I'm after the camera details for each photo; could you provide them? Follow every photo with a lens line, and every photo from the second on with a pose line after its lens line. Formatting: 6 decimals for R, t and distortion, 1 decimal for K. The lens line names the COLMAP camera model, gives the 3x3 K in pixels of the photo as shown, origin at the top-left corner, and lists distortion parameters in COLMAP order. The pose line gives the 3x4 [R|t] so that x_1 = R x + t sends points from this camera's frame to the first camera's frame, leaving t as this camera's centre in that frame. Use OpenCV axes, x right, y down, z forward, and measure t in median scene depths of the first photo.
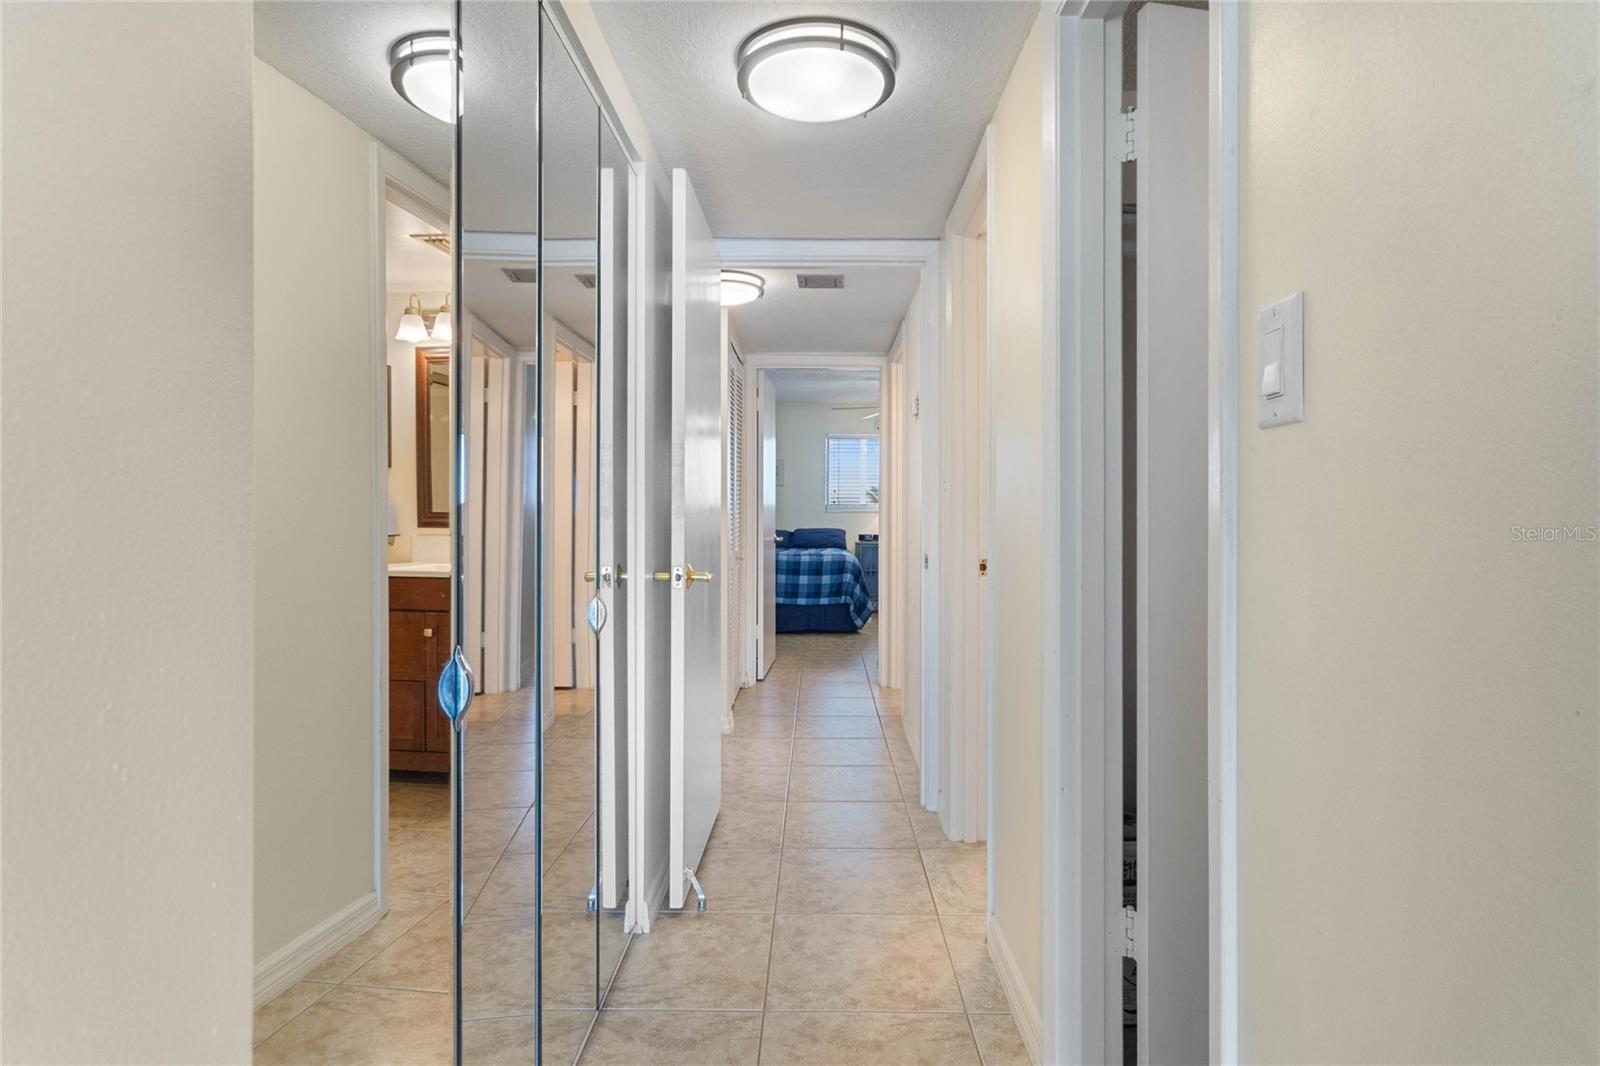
lens RADIAL K [[856.3, 0, 802.8], [0, 856.3, 523.9], [0, 0, 1]] dist [-0.000172, 0.003789]
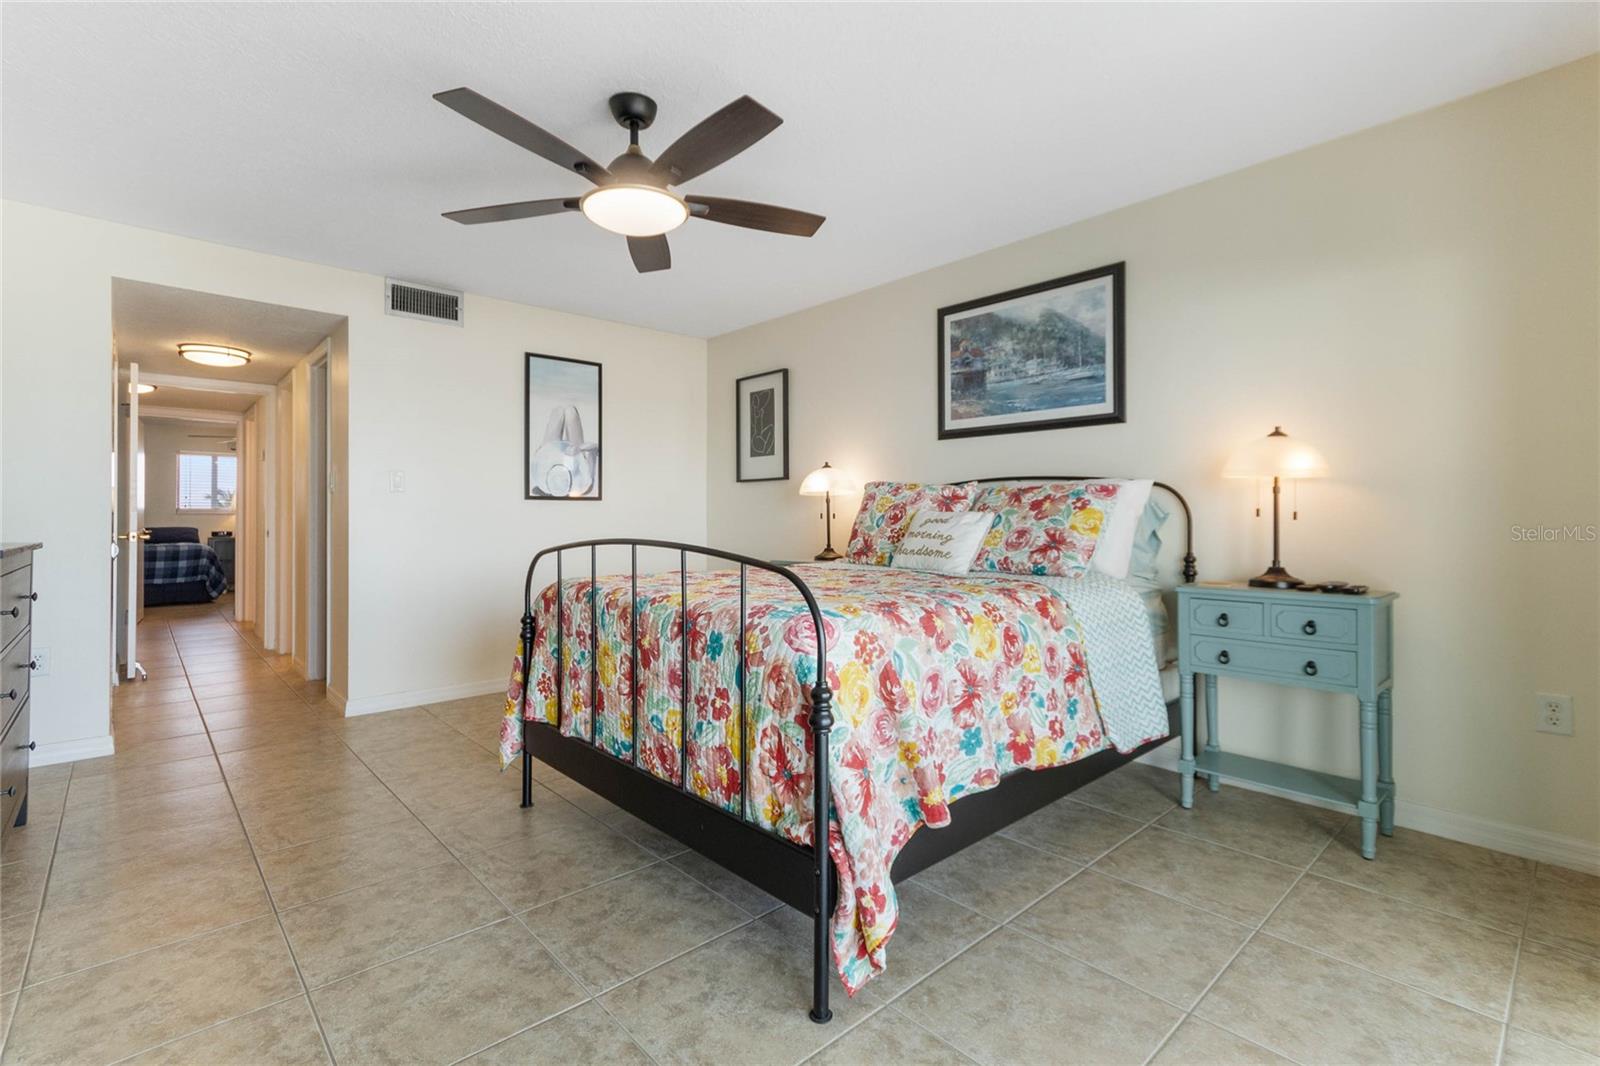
lens RADIAL K [[734.5, 0, 808.9], [0, 734.5, 521.6], [0, 0, 1]] dist [0.002862, 0.004615]
pose [[0.723894, 0.003097, 0.689904, -0.060169], [0.006130, 0.999922, -0.010920, 0.017582], [-0.689884, 0.012134, 0.723819, -0.511598]]
